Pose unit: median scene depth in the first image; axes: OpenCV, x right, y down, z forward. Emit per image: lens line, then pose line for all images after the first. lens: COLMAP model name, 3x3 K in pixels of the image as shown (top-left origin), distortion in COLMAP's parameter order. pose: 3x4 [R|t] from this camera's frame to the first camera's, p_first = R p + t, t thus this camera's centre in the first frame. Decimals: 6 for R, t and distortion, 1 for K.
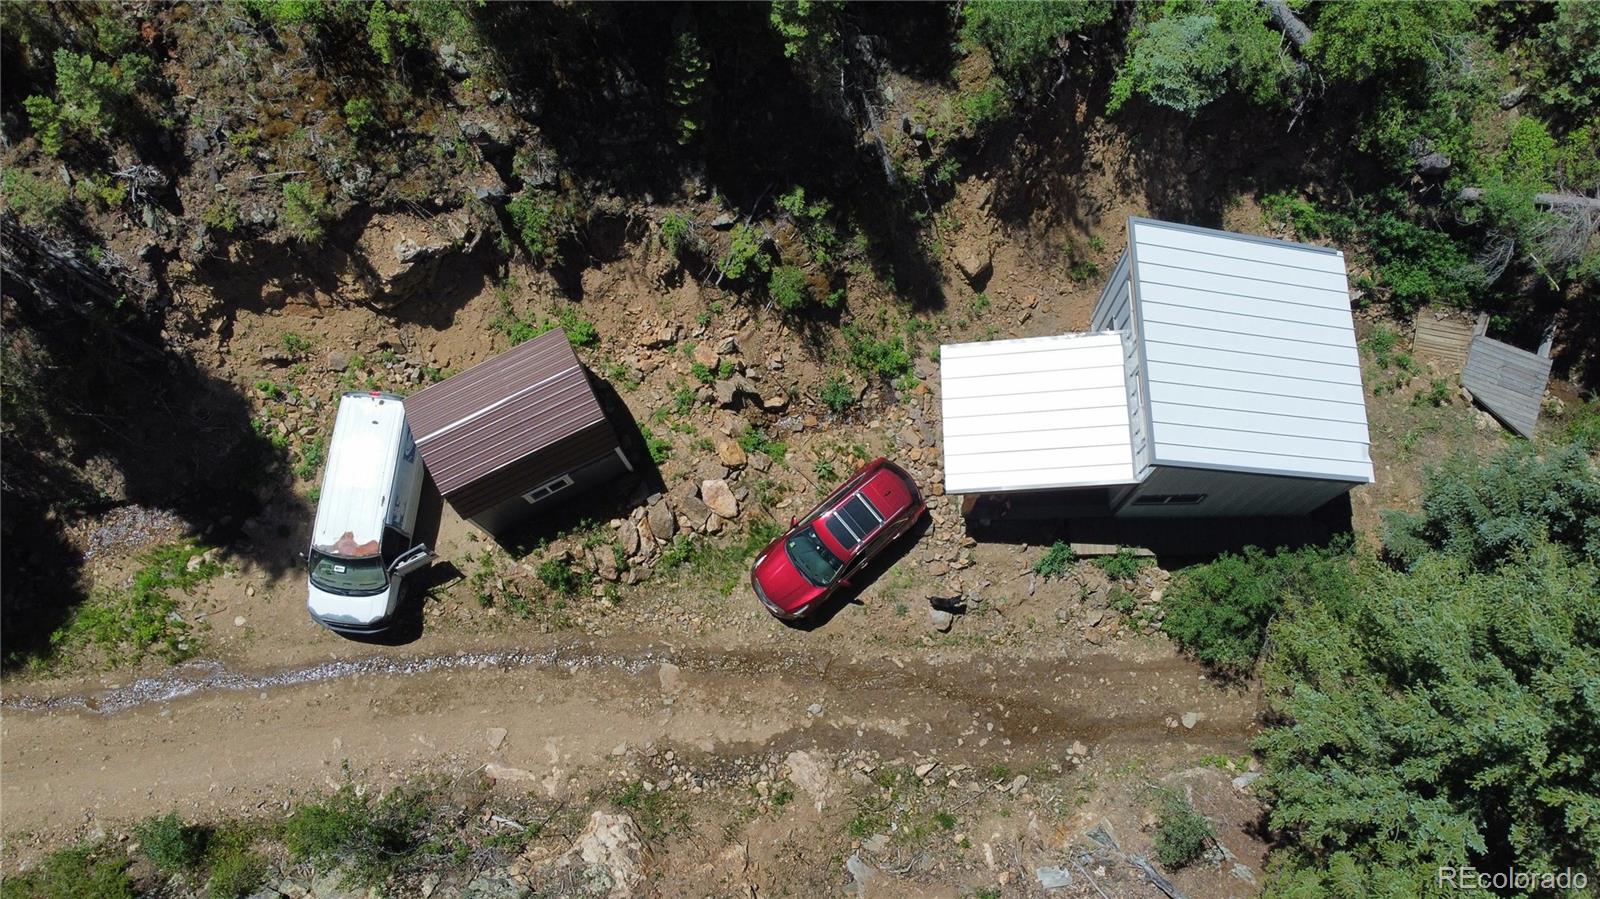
lens RADIAL K [[1210.0, 0, 791.4], [0, 1210.0, 449.1], [0, 0, 1]] dist [0.004660, -0.014330]
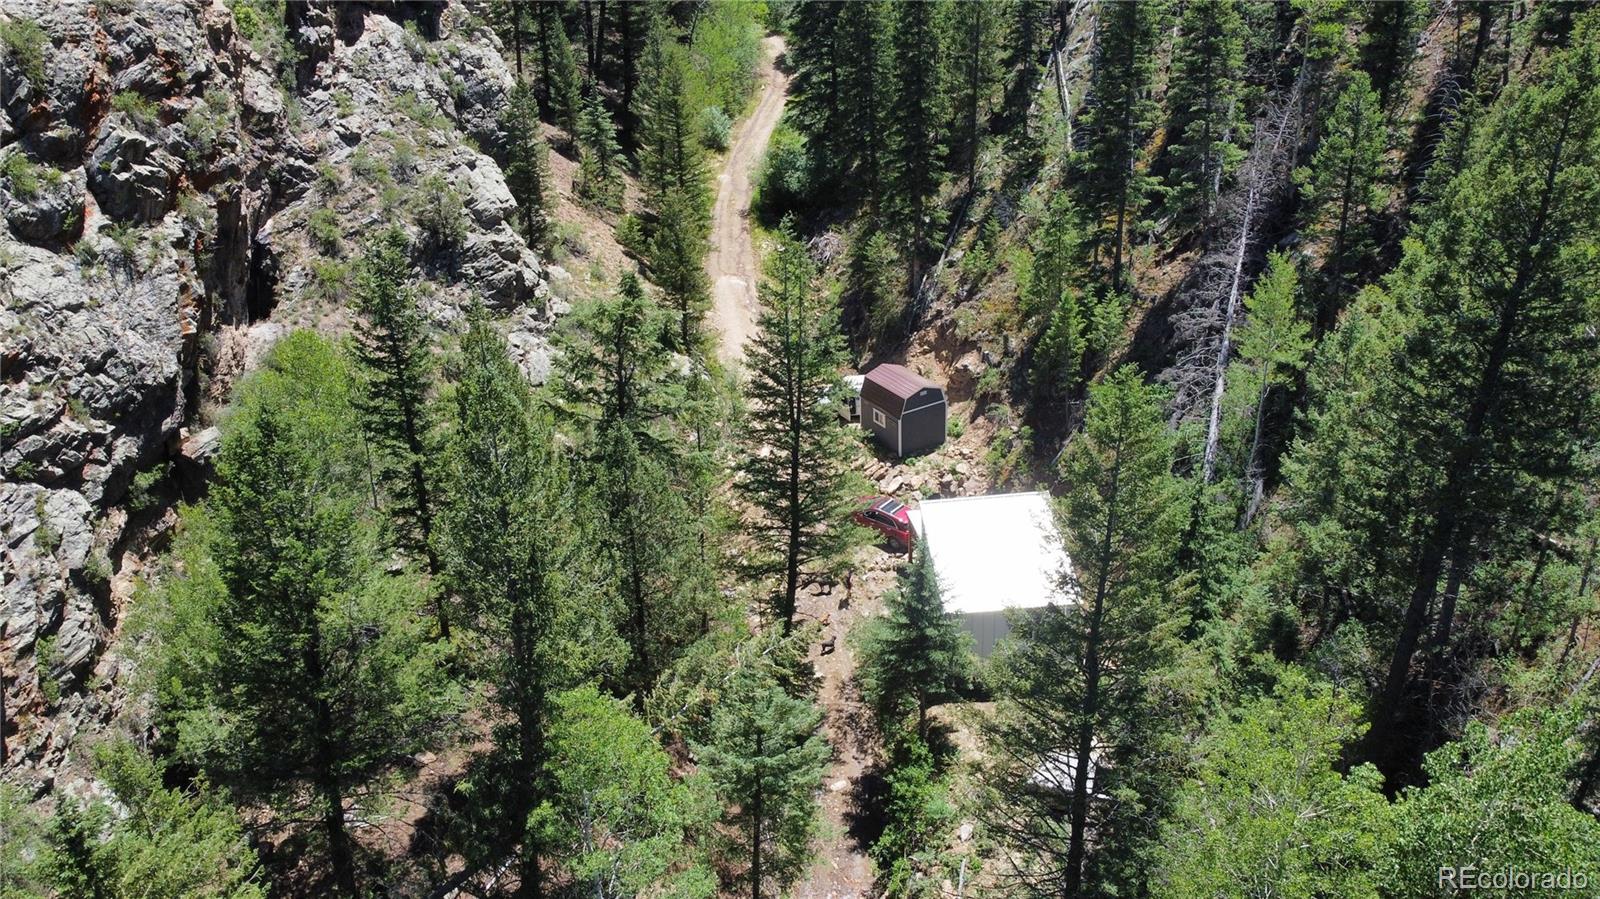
lens RADIAL K [[1210.0, 0, 800.6], [0, 1210.0, 448.5], [0, 0, 1]] dist [0.004660, -0.014330]
pose [[0.084047, 0.470746, -0.878256, 1.800782], [-0.949781, 0.304450, 0.072294, 0.026292], [0.301417, 0.828075, 0.472694, -0.098310]]
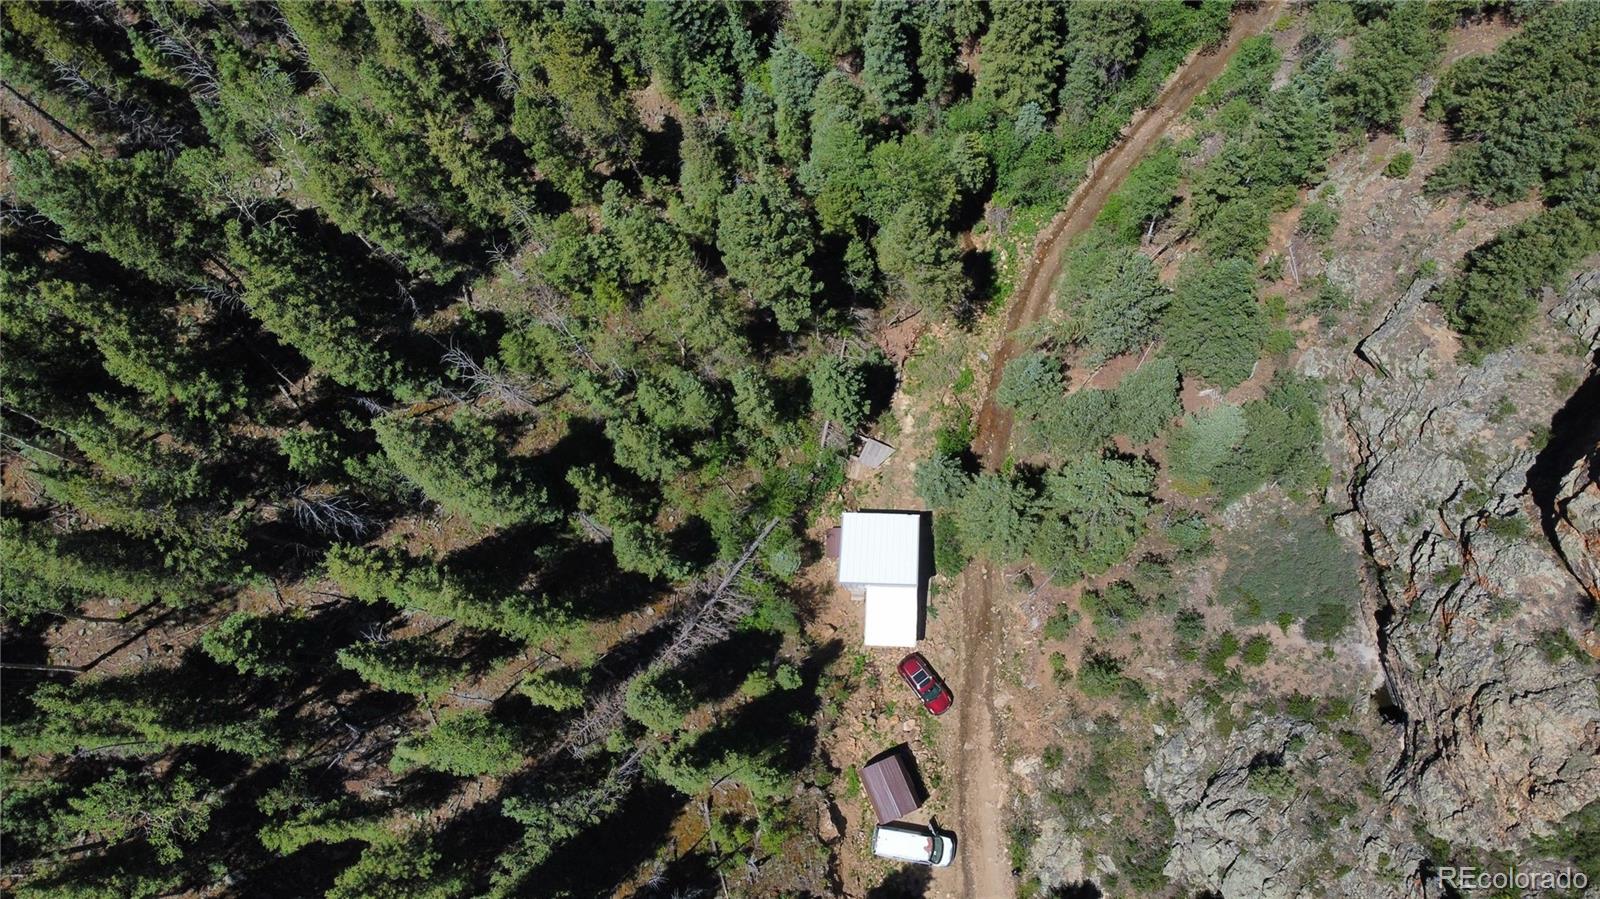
lens RADIAL K [[1210.0, 0, 796.4], [0, 1210.0, 453.6], [0, 0, 1]] dist [0.004660, -0.014330]
pose [[0.061937, -0.959406, 0.275144, -0.259809], [0.983024, 0.106341, 0.149518, -0.755730], [-0.172707, 0.261213, 0.949705, -1.951890]]
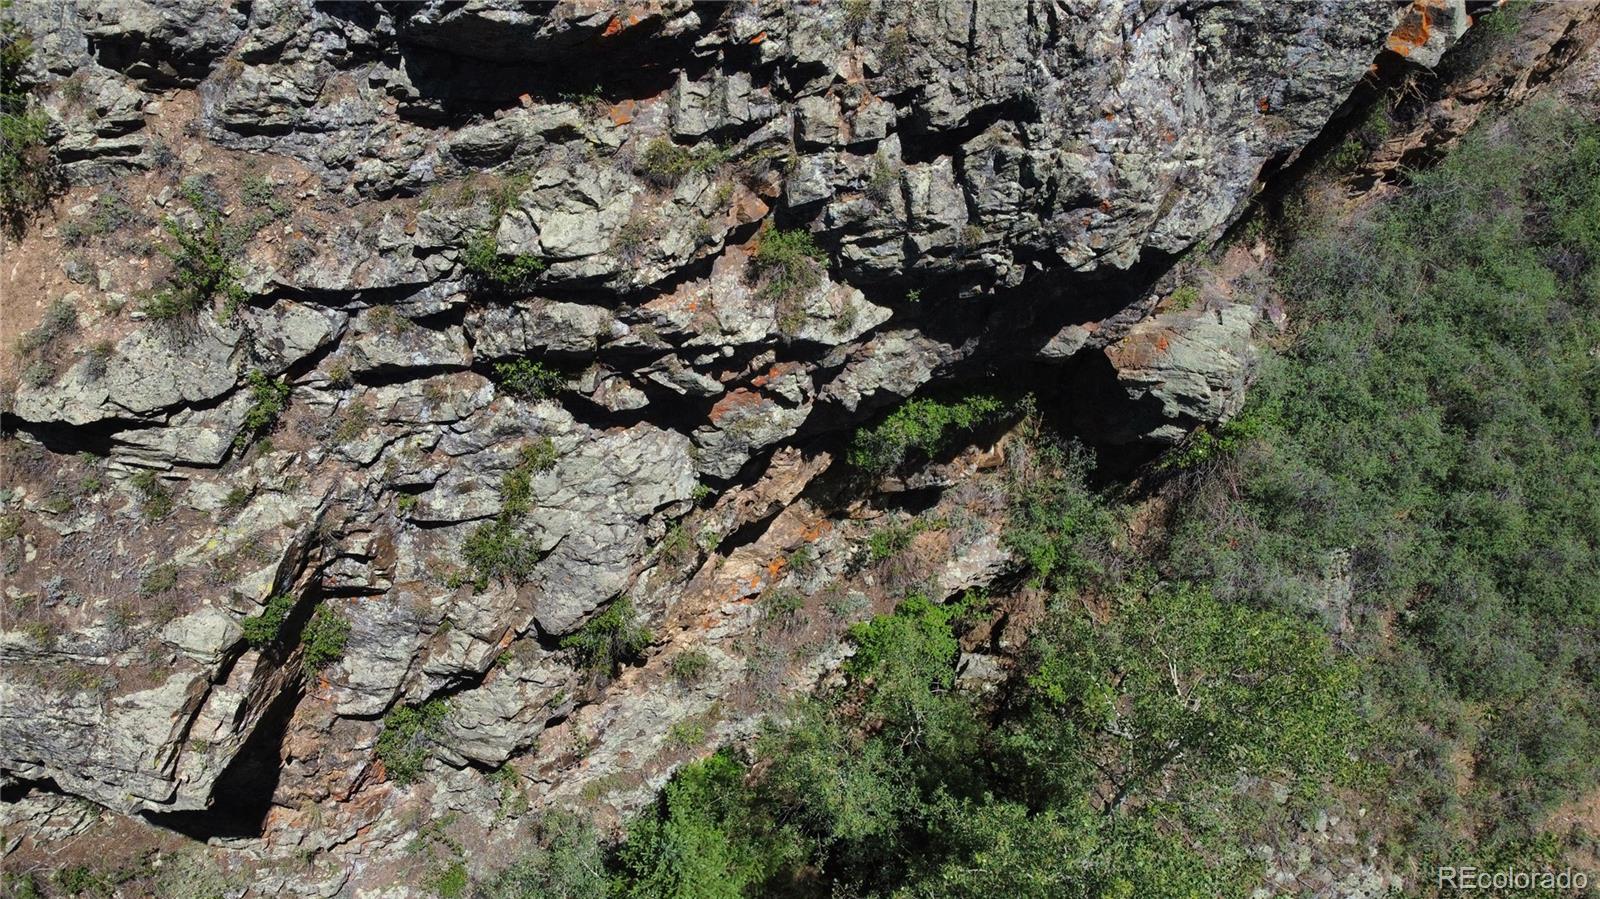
lens RADIAL K [[1210.0, 0, 800.2], [0, 1210.0, 448.4], [0, 0, 1]] dist [0.004660, -0.014330]
pose [[-0.843454, 0.514884, -0.153231, 0.612917], [-0.491814, -0.625365, 0.605836, 0.610083], [0.216110, 0.586356, 0.780694, 0.005711]]
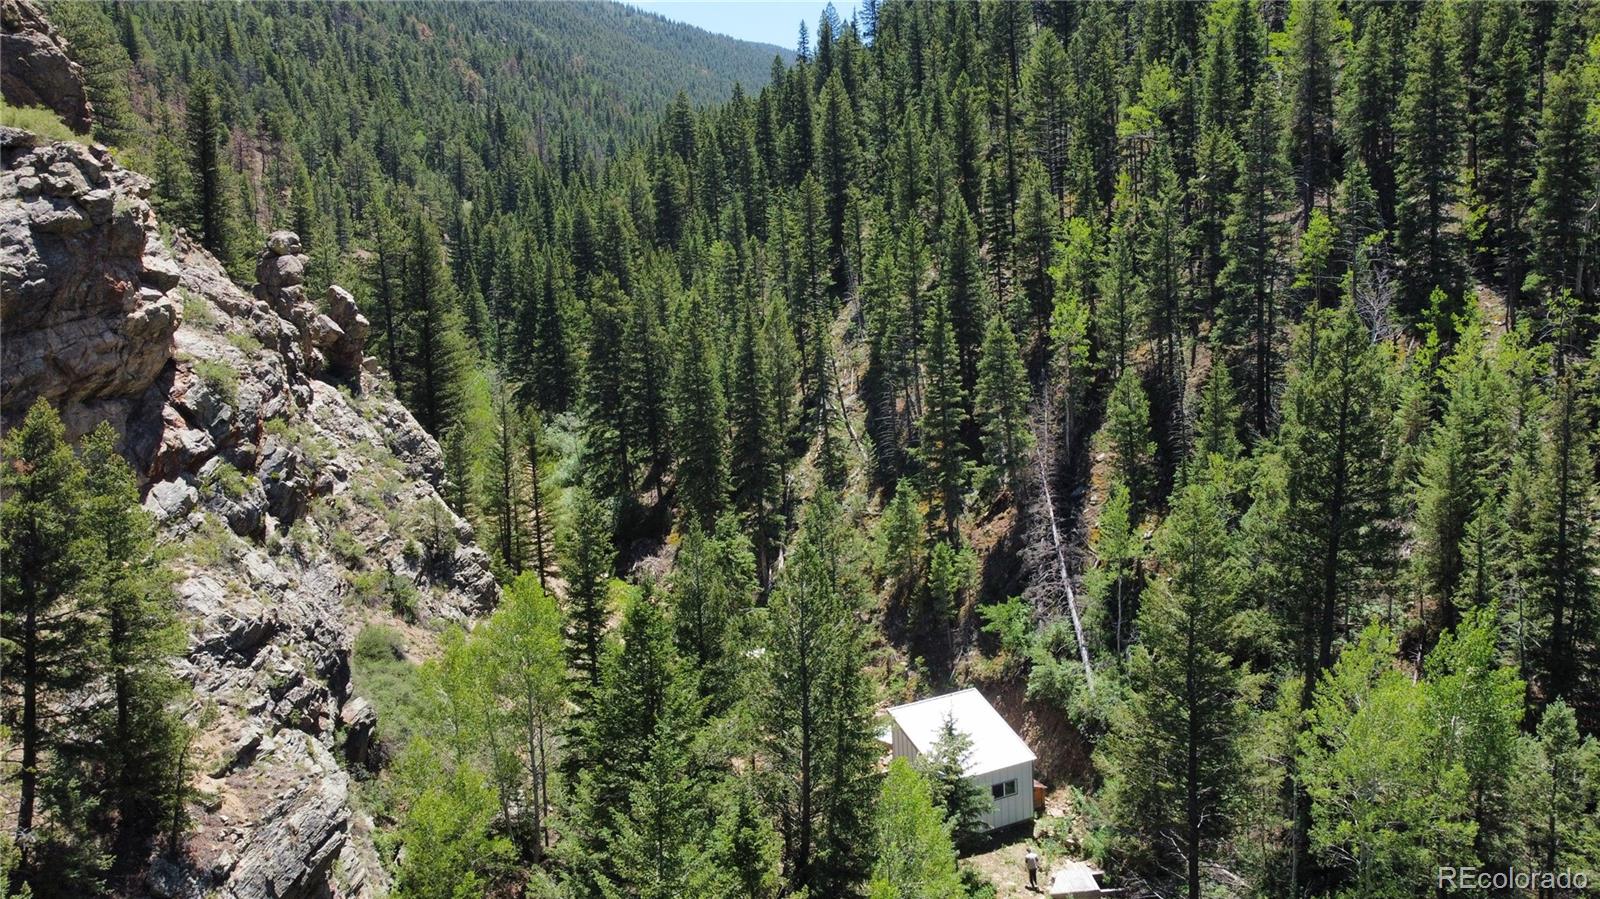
lens RADIAL K [[1210.0, 0, 793.8], [0, 1210.0, 448.4], [0, 0, 1]] dist [0.004660, -0.014330]
pose [[0.437820, 0.148666, -0.886686, 2.118928], [-0.855985, 0.370548, -0.360533, 0.798741], [0.274961, 0.916838, 0.289489, -0.272505]]
